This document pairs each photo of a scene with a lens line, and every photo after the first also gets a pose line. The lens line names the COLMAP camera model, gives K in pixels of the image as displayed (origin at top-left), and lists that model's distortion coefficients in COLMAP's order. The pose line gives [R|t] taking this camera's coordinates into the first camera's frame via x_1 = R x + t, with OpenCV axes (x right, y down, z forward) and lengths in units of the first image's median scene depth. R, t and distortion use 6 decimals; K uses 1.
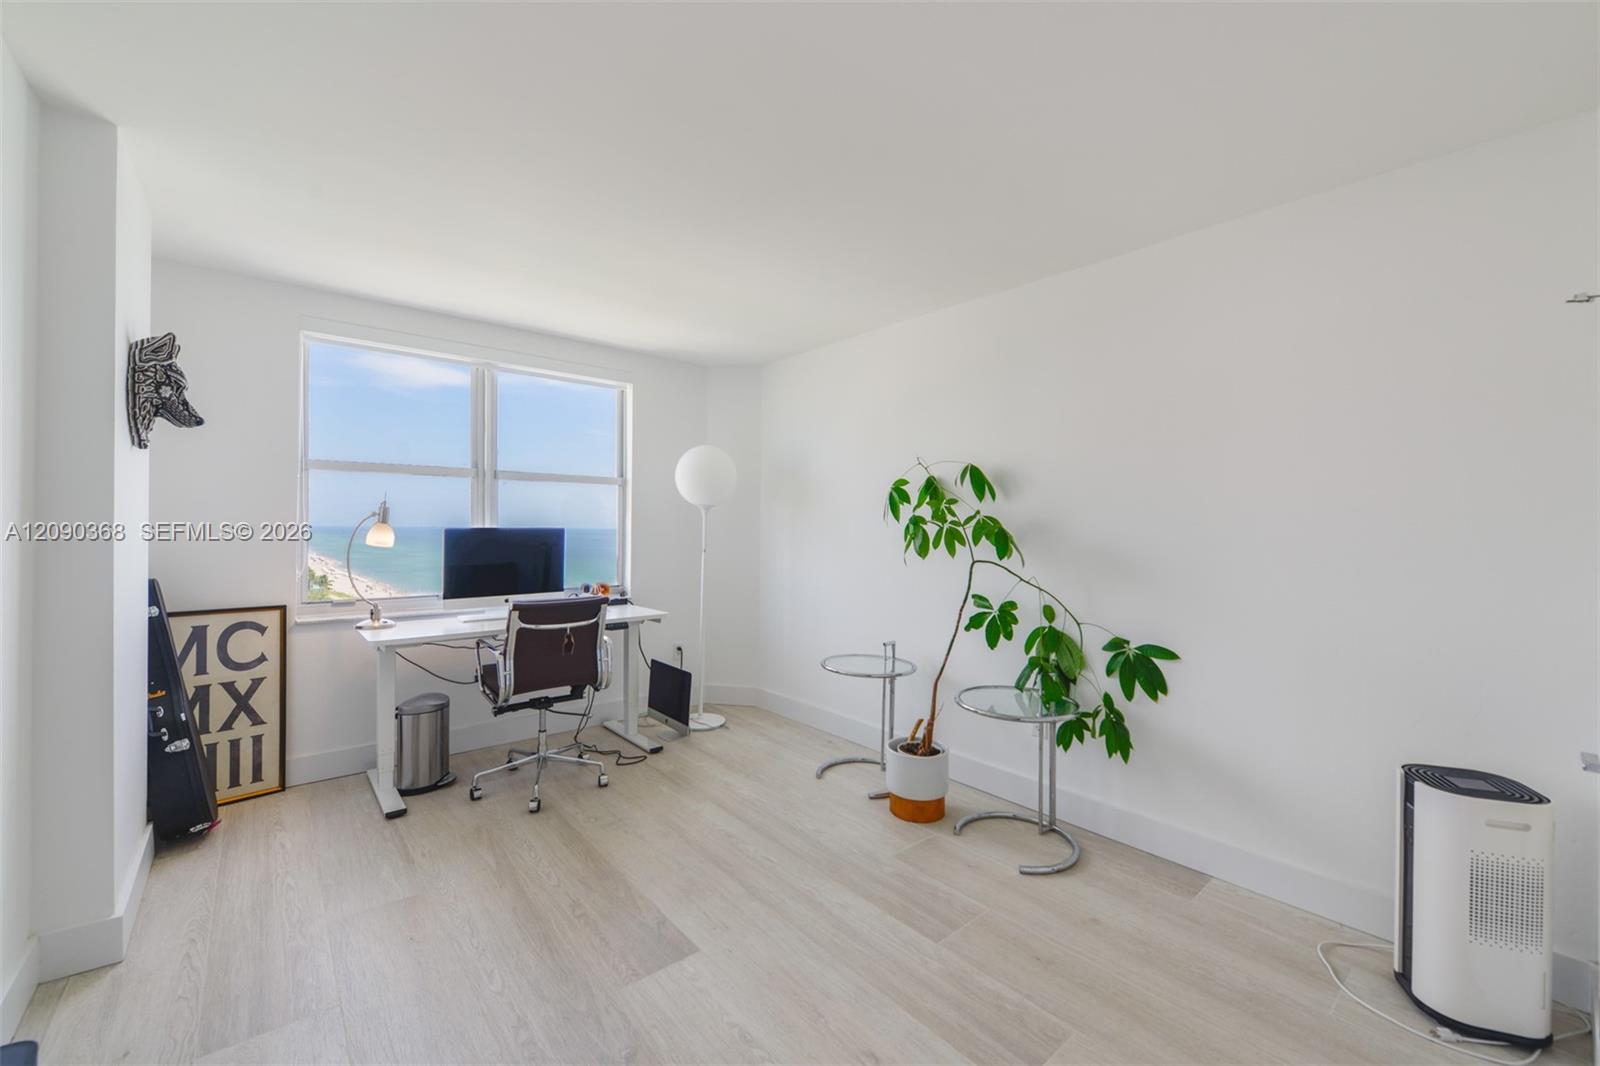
lens RADIAL K [[637.2, 0, 791.9], [0, 637.2, 527.2], [0, 0, 1]] dist [0.001915, -0.000482]
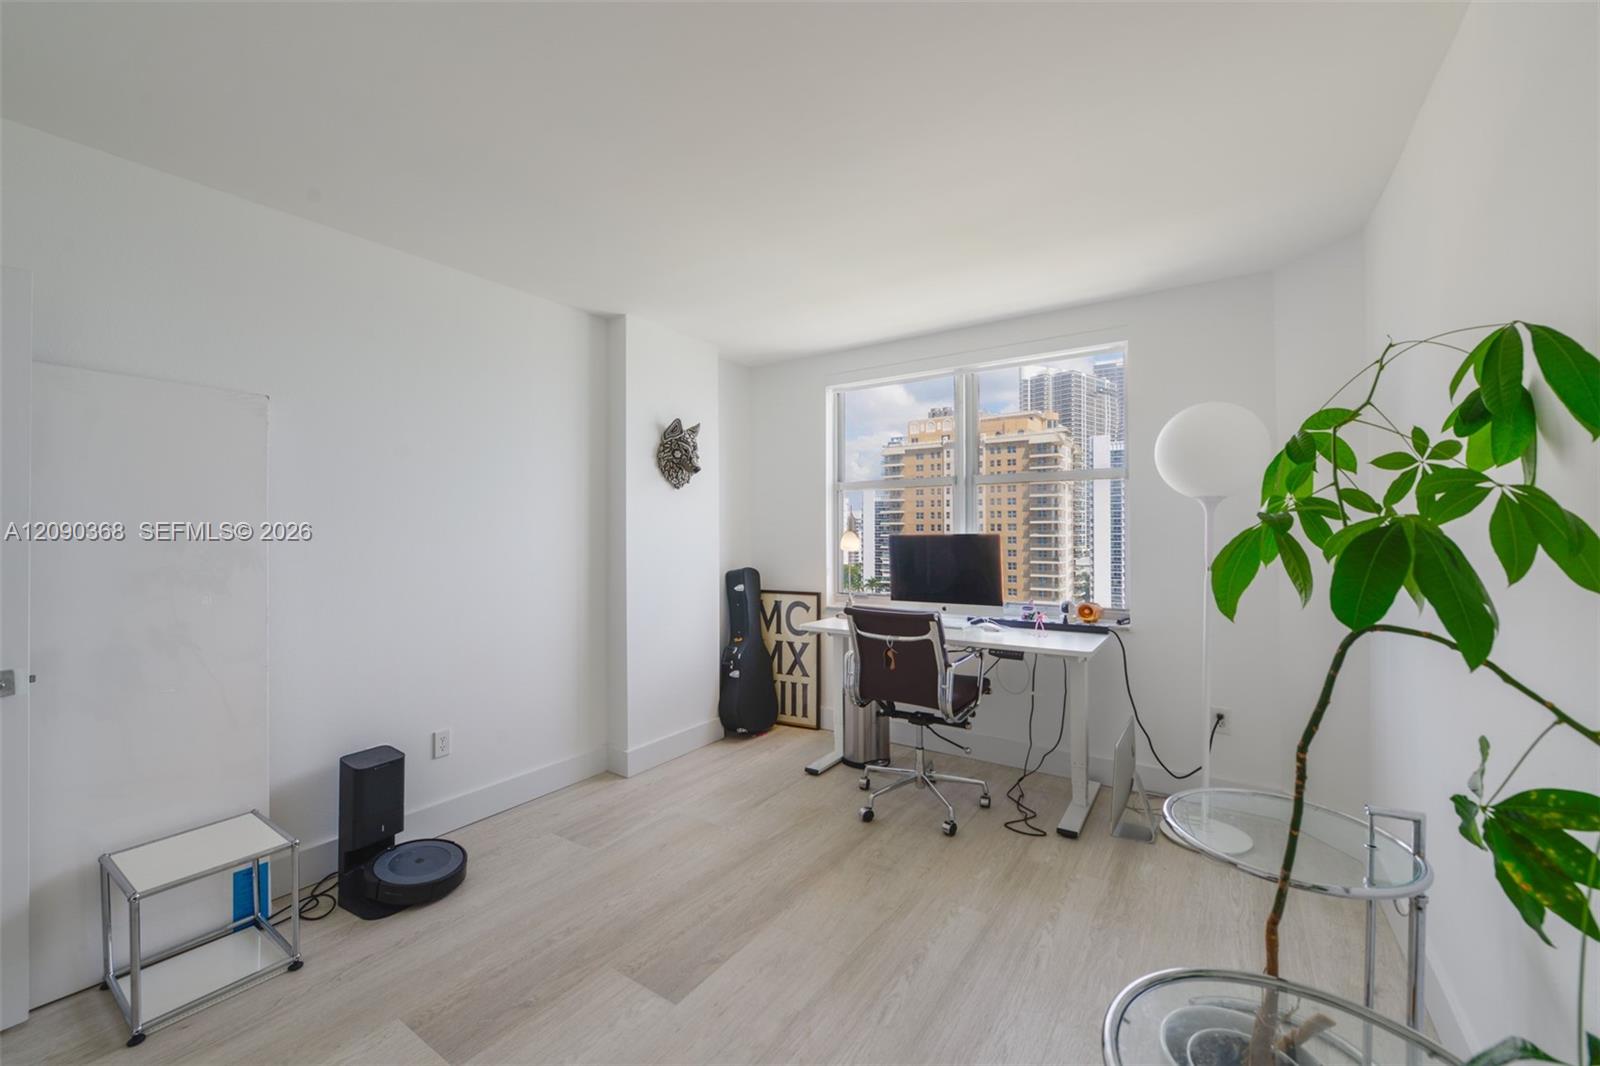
lens RADIAL K [[641.3, 0, 803.2], [0, 641.3, 528.2], [0, 0, 1]] dist [0.000190, -0.000395]
pose [[0.276950, -0.014764, -0.960771, 0.551844], [0.005443, 0.999890, -0.013796, 0.005111], [0.960869, -0.001409, 0.277000, 0.651984]]
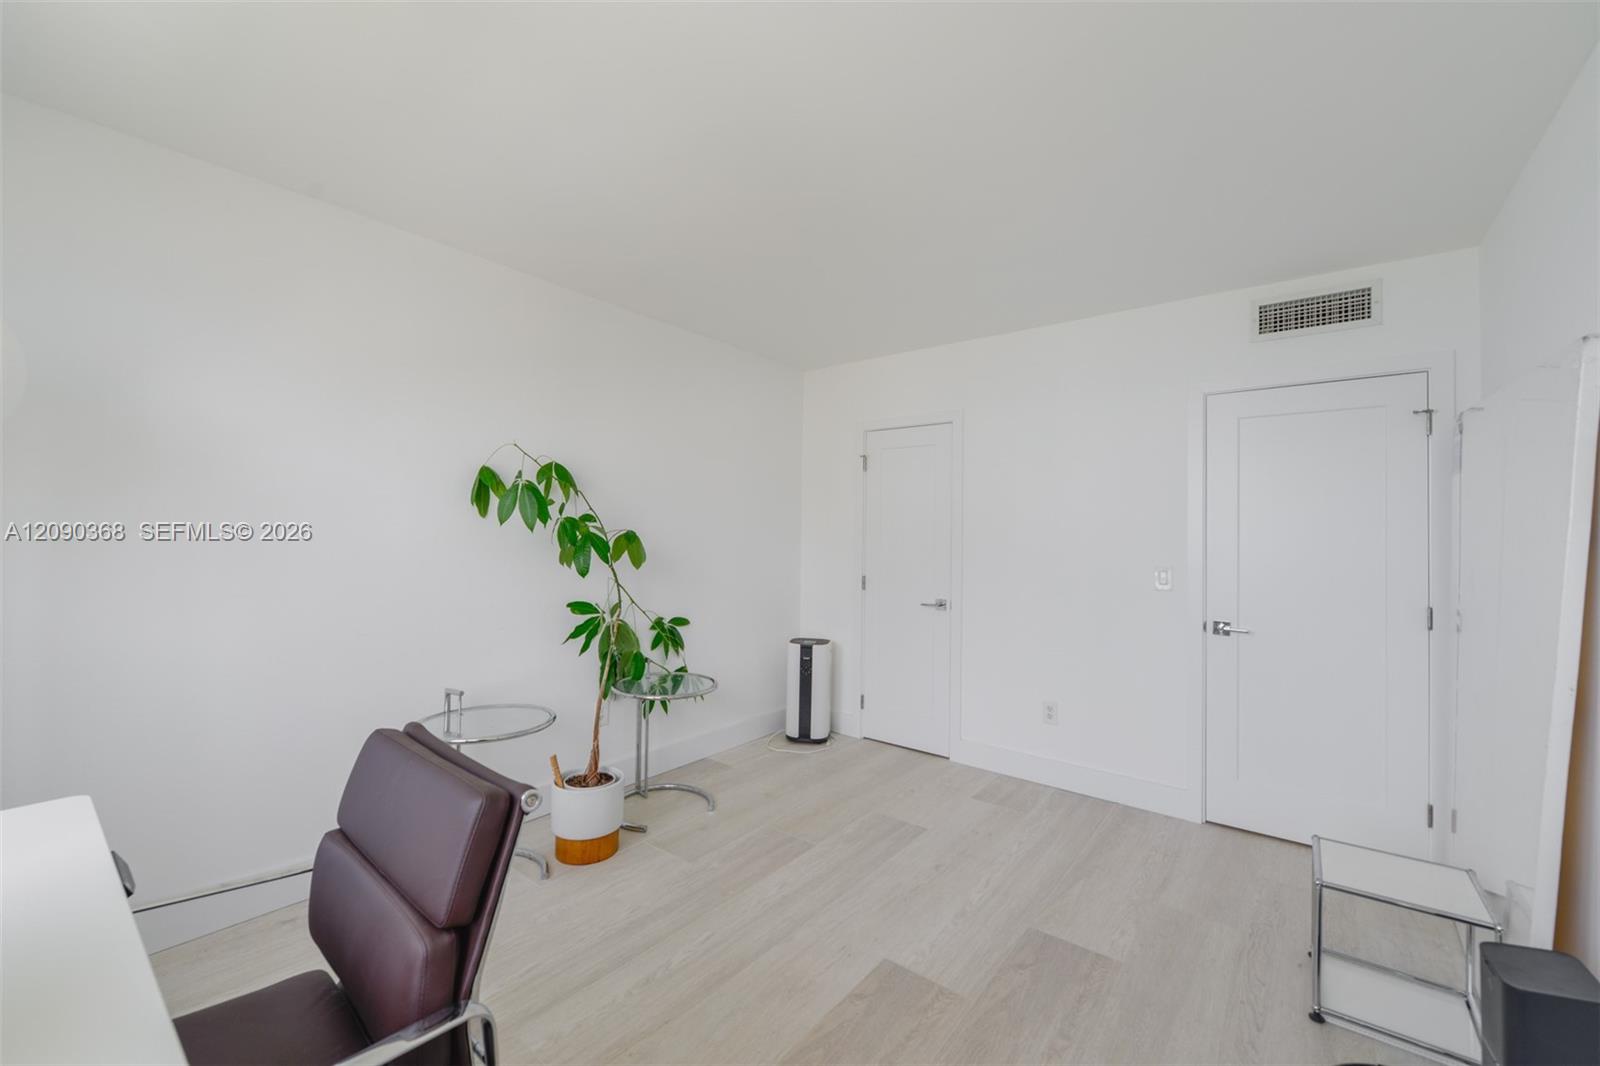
lens RADIAL K [[637.2, 0, 791.9], [0, 637.2, 527.2], [0, 0, 1]] dist [0.001915, -0.000482]
pose [[-0.192239, -0.000277, 0.981348, -0.782007], [-0.015189, 0.999881, -0.002693, -0.010217], [-0.981231, -0.015423, -0.192220, 0.953182]]
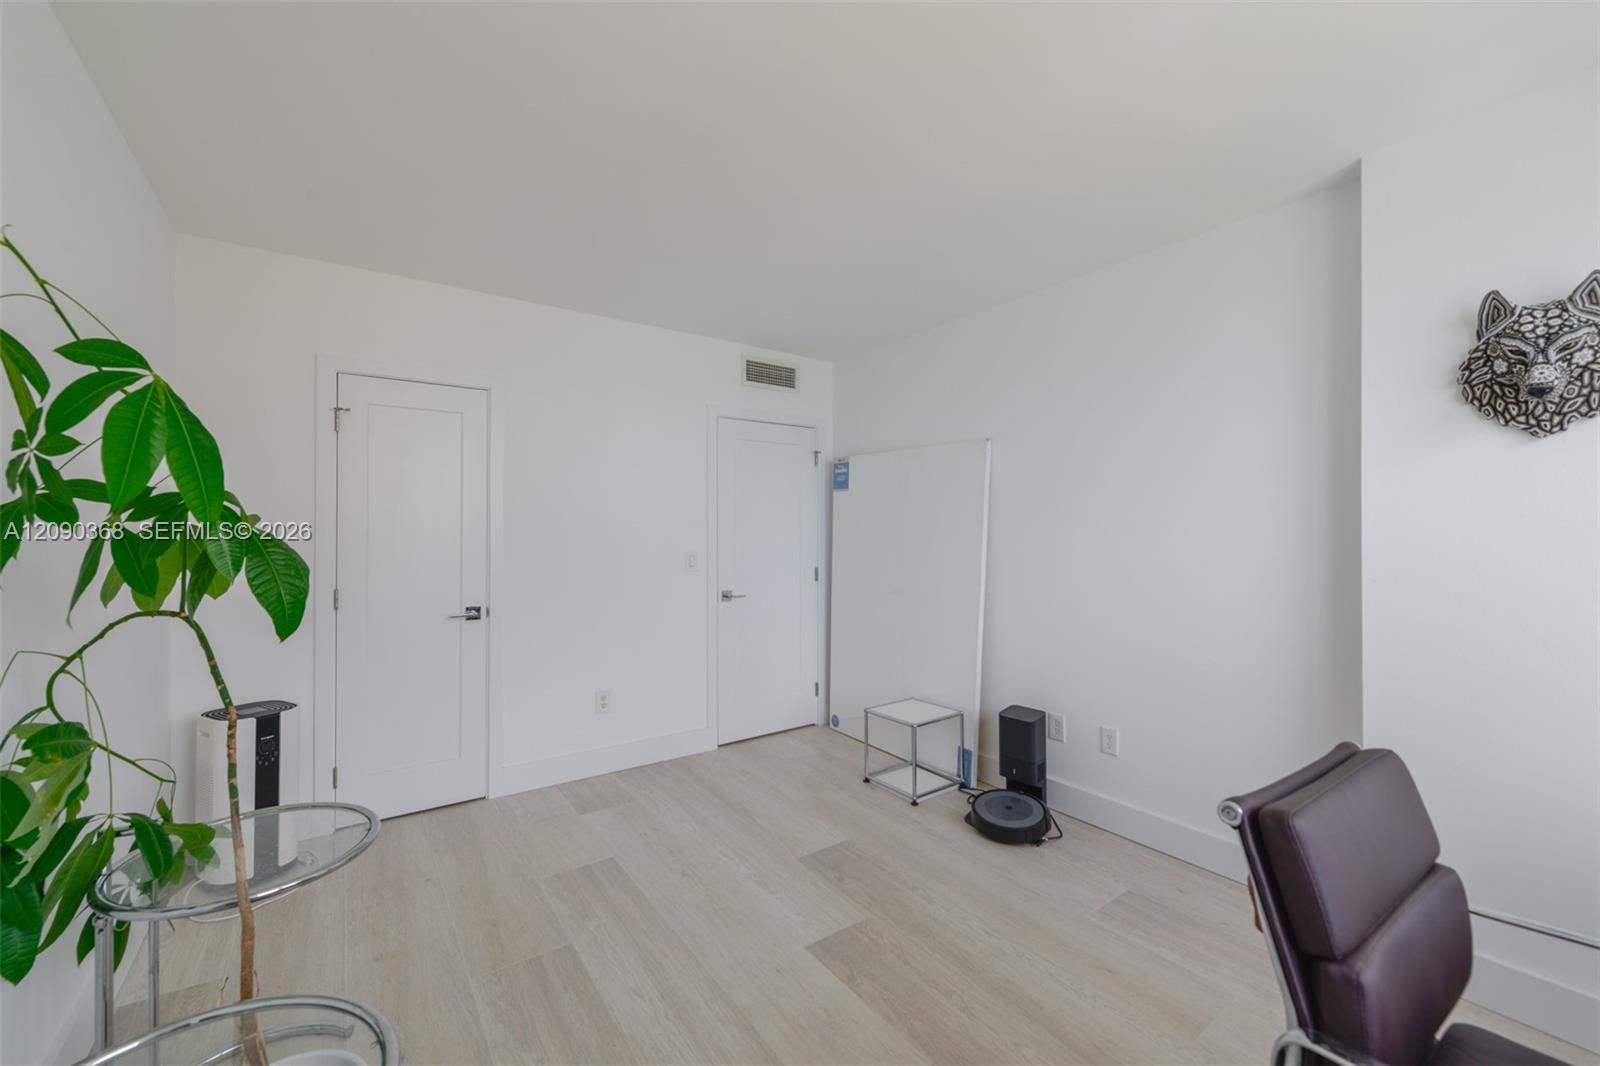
lens RADIAL K [[645.6, 0, 783.2], [0, 645.6, 524.1], [0, 0, 1]] dist [0.017641, -0.000212]
pose [[-0.995487, -0.009080, 0.094460, -0.143238], [-0.009851, 0.999922, -0.007706, -0.003870], [-0.094383, -0.008601, -0.995499, 1.444461]]
